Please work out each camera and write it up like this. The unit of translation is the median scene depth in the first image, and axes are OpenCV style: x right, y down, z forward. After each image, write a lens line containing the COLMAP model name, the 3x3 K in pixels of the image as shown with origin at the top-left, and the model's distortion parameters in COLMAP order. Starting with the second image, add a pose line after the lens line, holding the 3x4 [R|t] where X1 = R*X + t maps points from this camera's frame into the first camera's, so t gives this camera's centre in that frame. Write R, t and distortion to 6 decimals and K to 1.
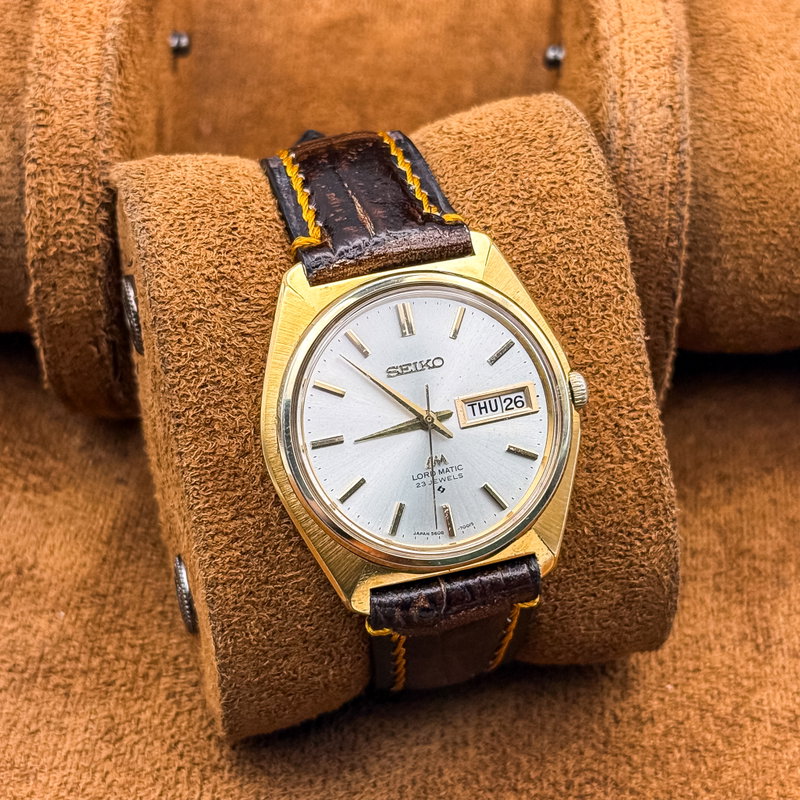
lens RADIAL K [[1996.9, 0, 420.8], [0, 1996.9, 384.8], [0, 0, 1]] dist [0.050863, 1.242151]
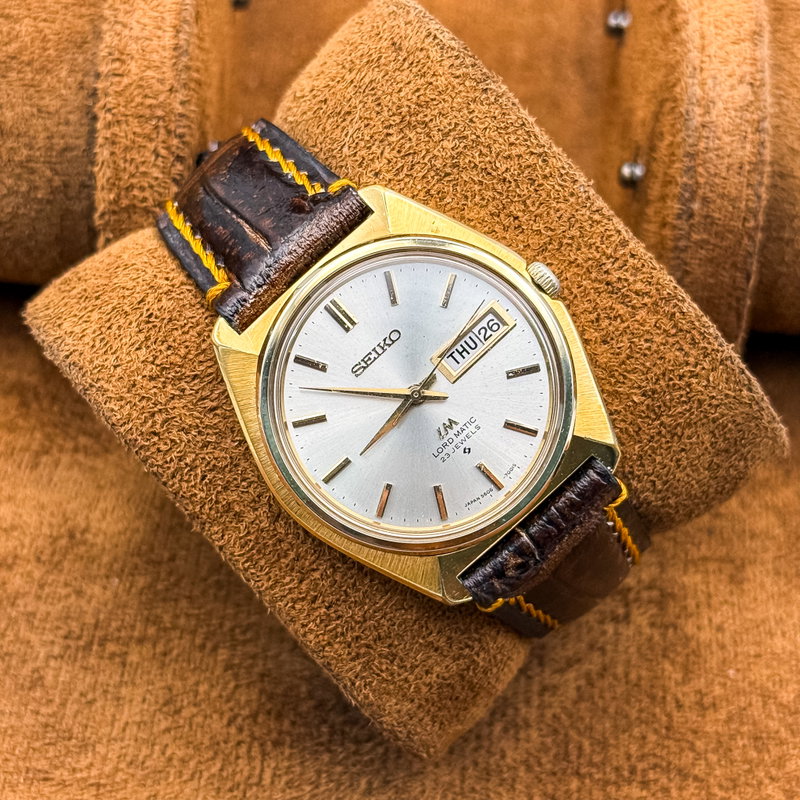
lens RADIAL K [[1996.9, 0, 420.8], [0, 1996.9, 384.8], [0, 0, 1]] dist [0.050863, 1.242151]
pose [[0.847893, -0.500940, -0.173601, 0.162815], [0.515632, 0.855334, 0.050284, -0.031038], [0.123297, -0.132150, 0.983532, 0.075662]]
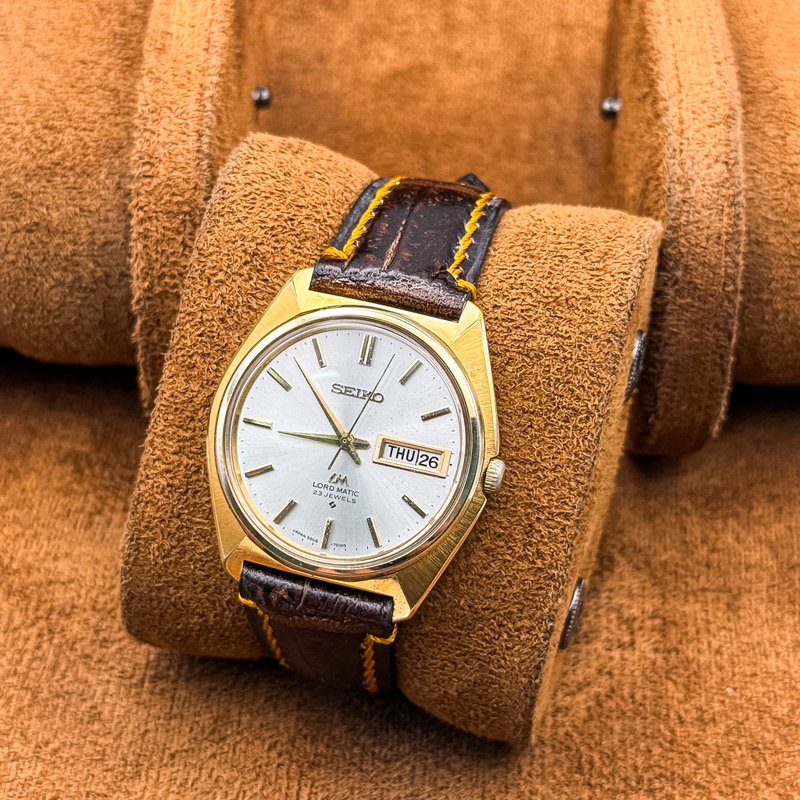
lens RADIAL K [[1996.9, 0, 420.8], [0, 1996.9, 384.8], [0, 0, 1]] dist [0.050863, 1.242151]
pose [[0.855206, 0.396217, -0.334118, 0.374433], [-0.398717, 0.914818, 0.064290, -0.093235], [0.331130, 0.078237, 0.940336, -0.017866]]
